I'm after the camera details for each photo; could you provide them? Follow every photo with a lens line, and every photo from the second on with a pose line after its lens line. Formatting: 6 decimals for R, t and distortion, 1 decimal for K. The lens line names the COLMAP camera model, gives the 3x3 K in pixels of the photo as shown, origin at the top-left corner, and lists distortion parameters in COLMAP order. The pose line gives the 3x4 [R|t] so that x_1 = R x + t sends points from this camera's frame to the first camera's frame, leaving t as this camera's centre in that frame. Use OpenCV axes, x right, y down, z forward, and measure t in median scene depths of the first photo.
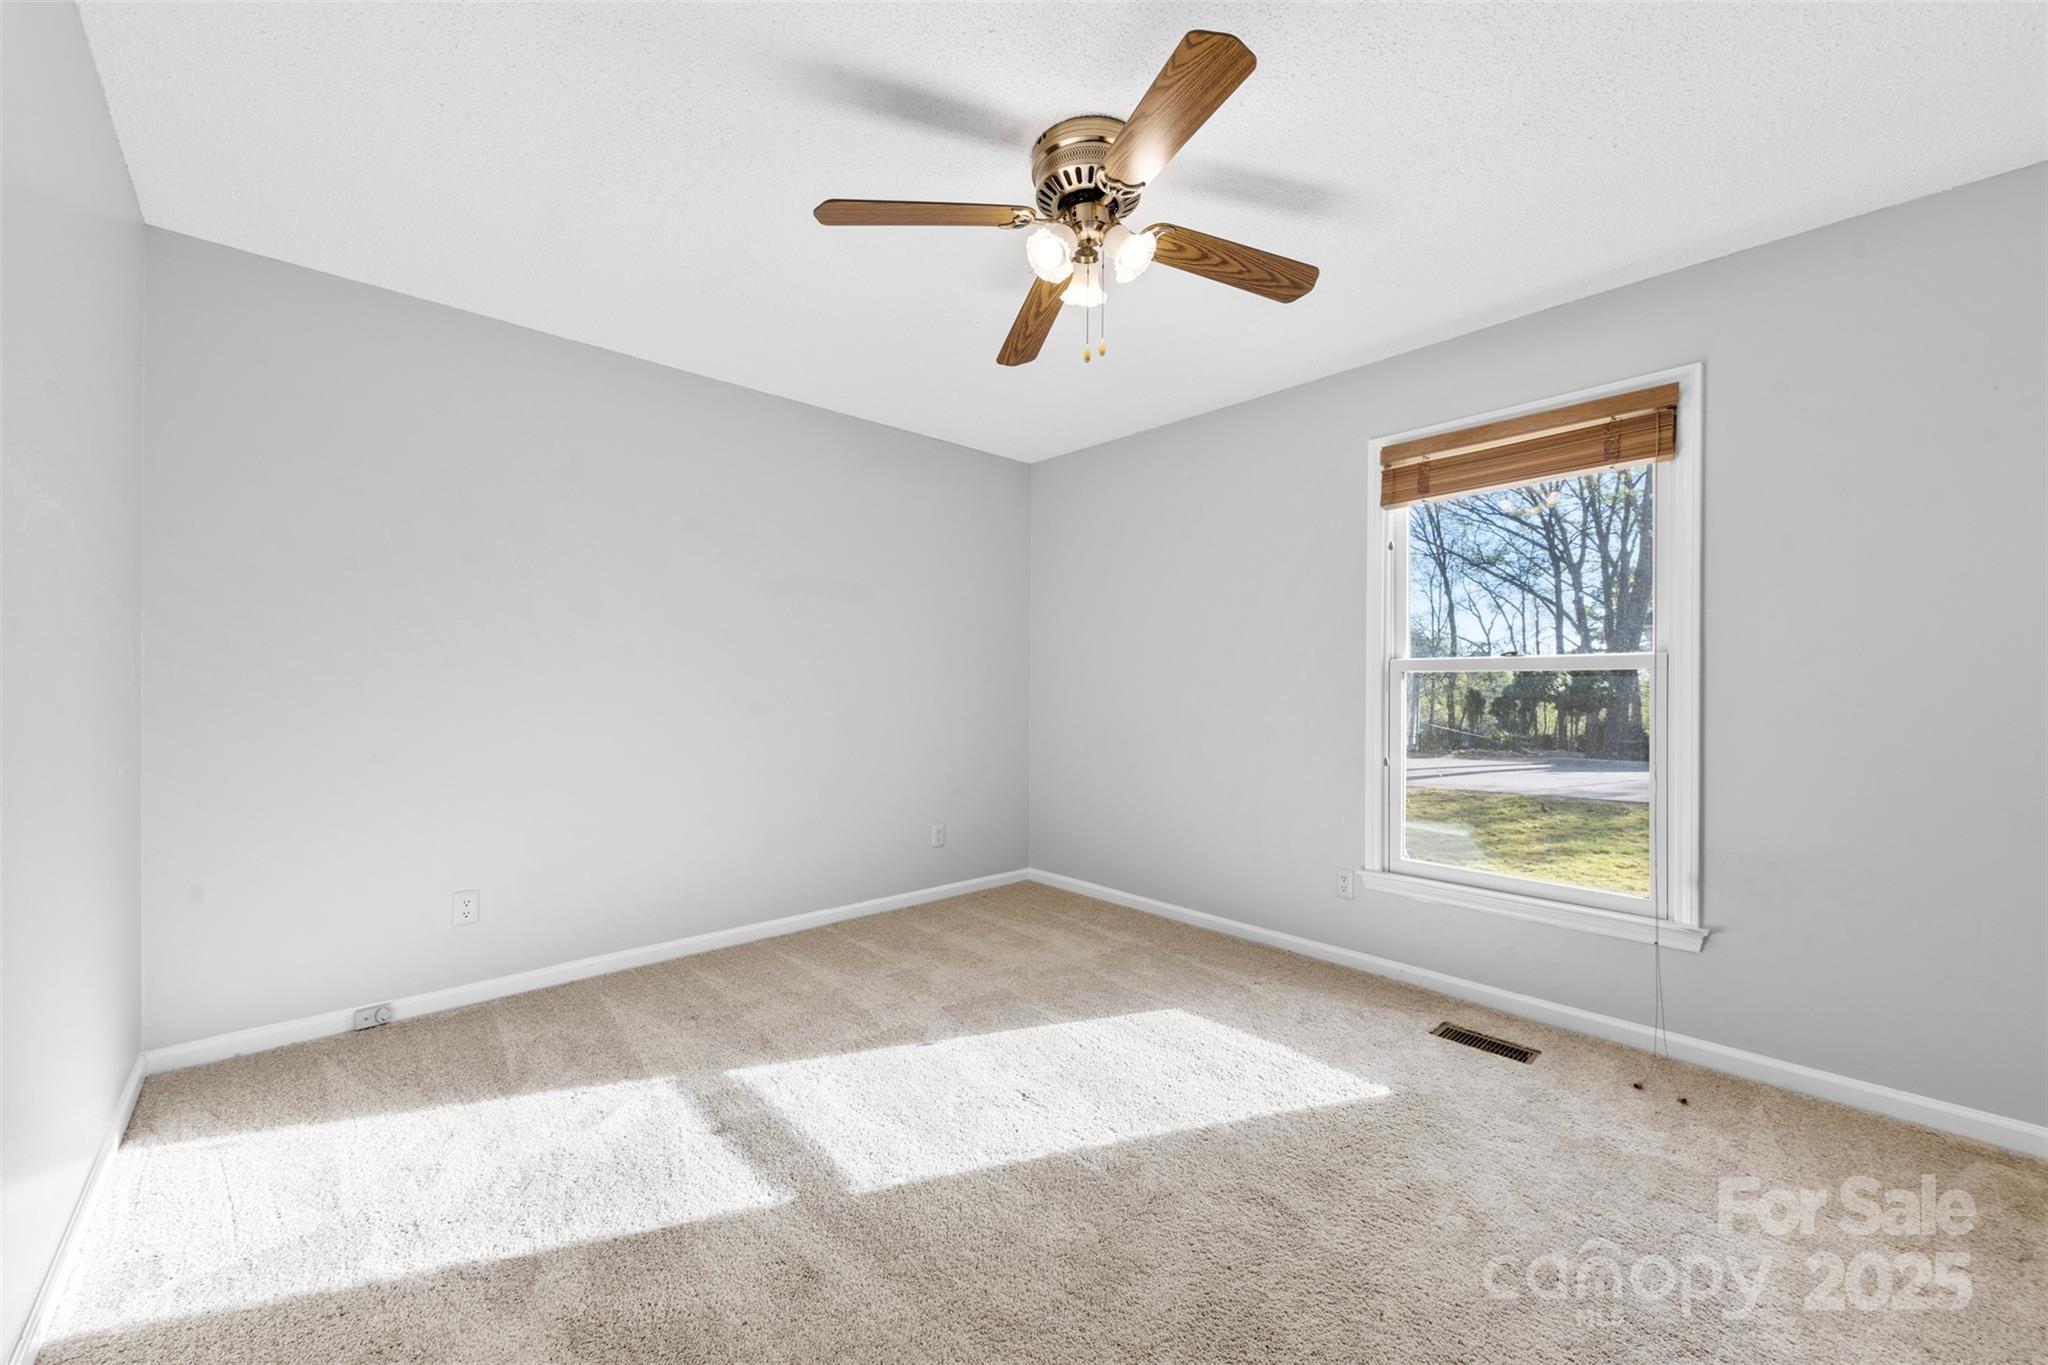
lens RADIAL K [[790.6, 0, 1038.5], [0, 790.6, 689.1], [0, 0, 1]] dist [-0.000103, -0.000115]
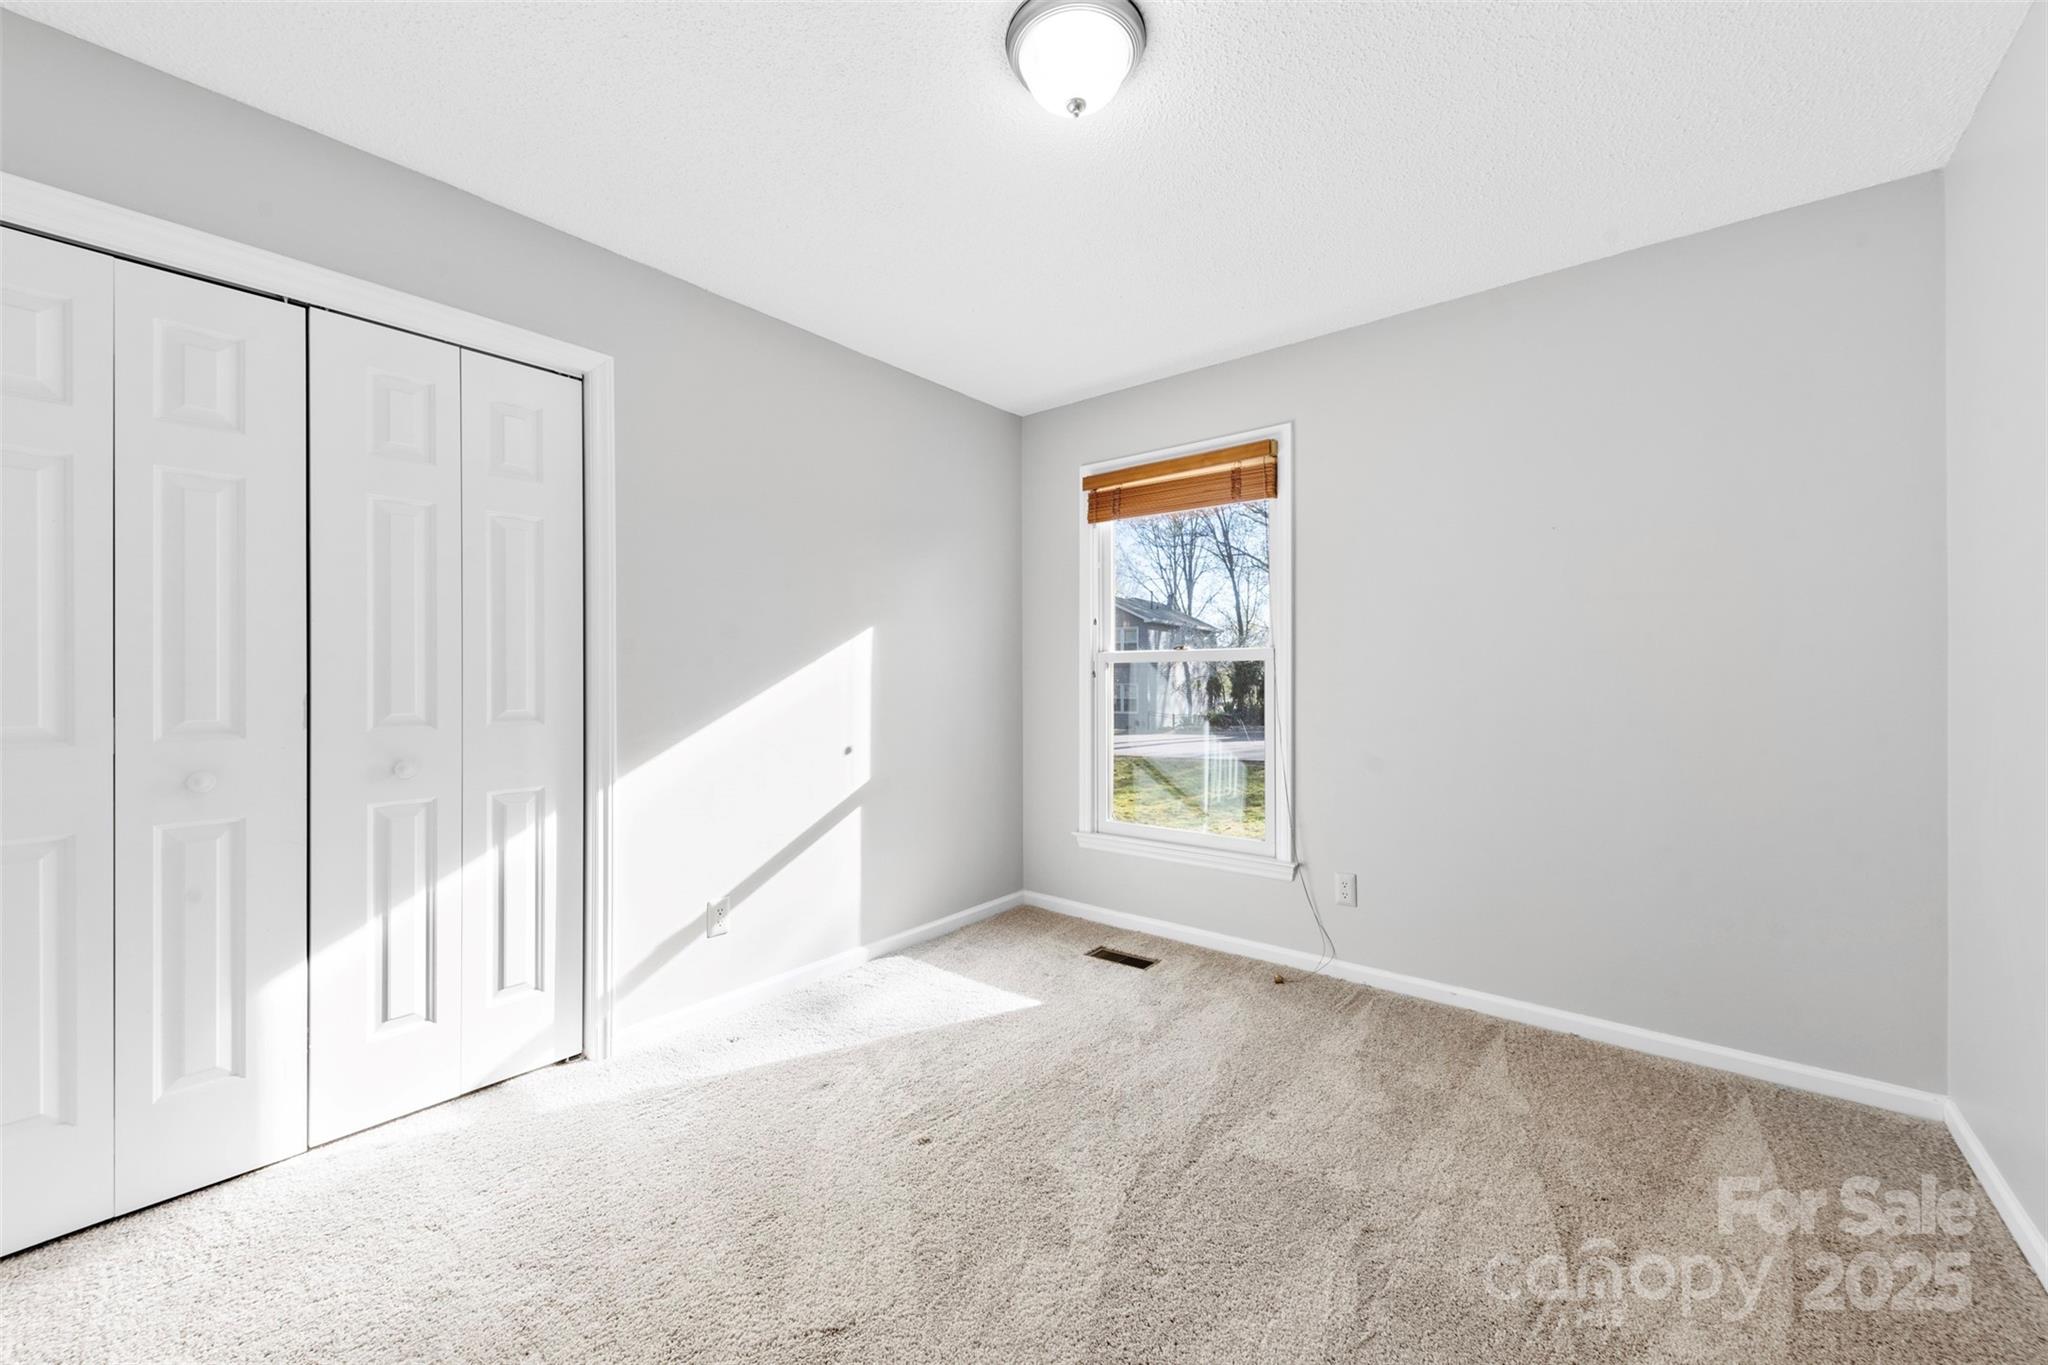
lens RADIAL K [[790.6, 0, 1011.3], [0, 790.6, 673.9], [0, 0, 1]] dist [-0.000103, -0.000115]
pose [[0.990407, -0.006883, 0.138008, 0.189286], [0.008088, 0.999934, -0.008171, 0.002842], [-0.137942, 0.009209, 0.990397, -0.195044]]
